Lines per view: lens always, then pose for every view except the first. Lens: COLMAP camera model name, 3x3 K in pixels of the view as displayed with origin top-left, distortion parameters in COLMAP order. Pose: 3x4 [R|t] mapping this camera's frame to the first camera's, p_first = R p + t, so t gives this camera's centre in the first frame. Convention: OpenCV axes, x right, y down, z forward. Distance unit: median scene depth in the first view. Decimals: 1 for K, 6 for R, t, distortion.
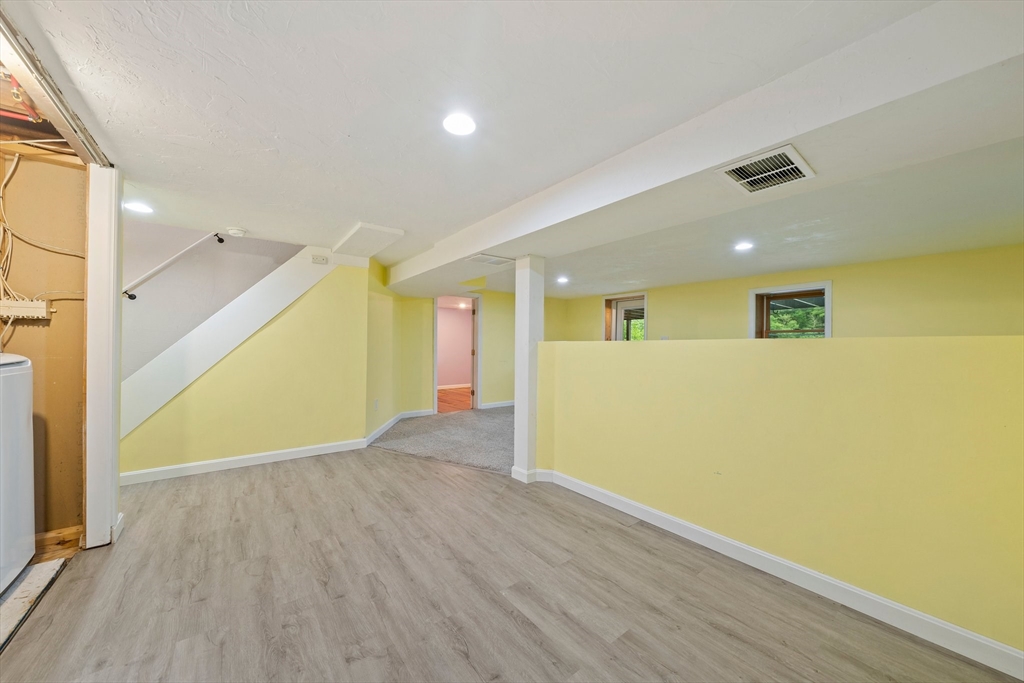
lens RADIAL K [[370.3, 0, 513.6], [0, 370.3, 348.1], [0, 0, 1]] dist [-0.006848, 0.000309]
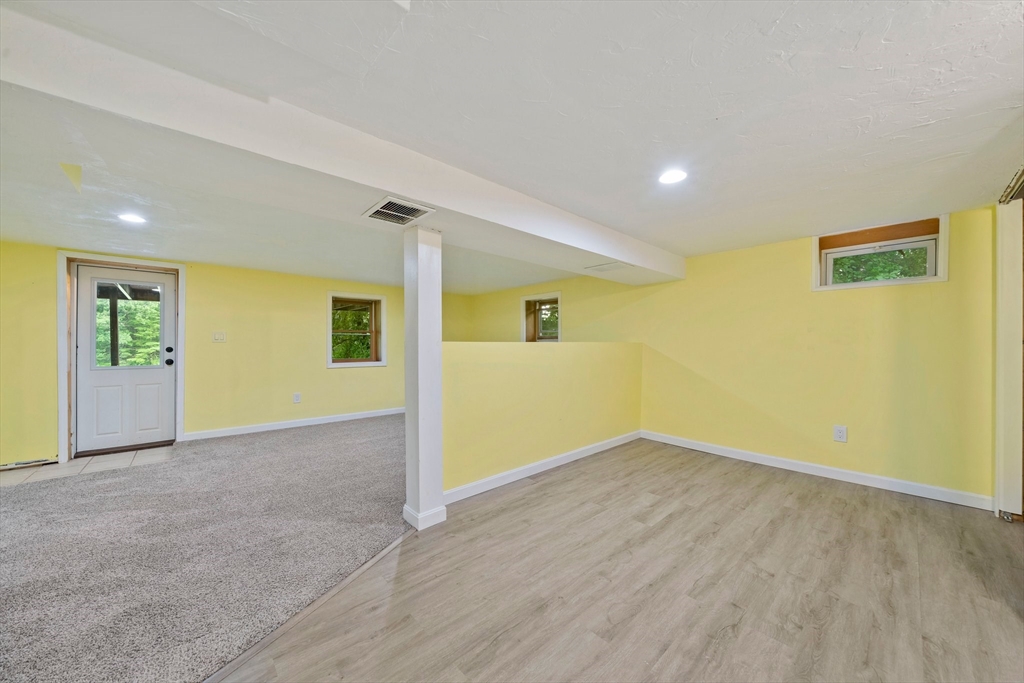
lens RADIAL K [[370.3, 0, 512.2], [0, 370.3, 346.1], [0, 0, 1]] dist [-0.006848, 0.000309]
pose [[-0.094747, -0.012053, 0.995428, -1.189810], [0.003102, 0.999918, 0.012403, -0.027280], [-0.995497, 0.004263, -0.094702, 1.447864]]
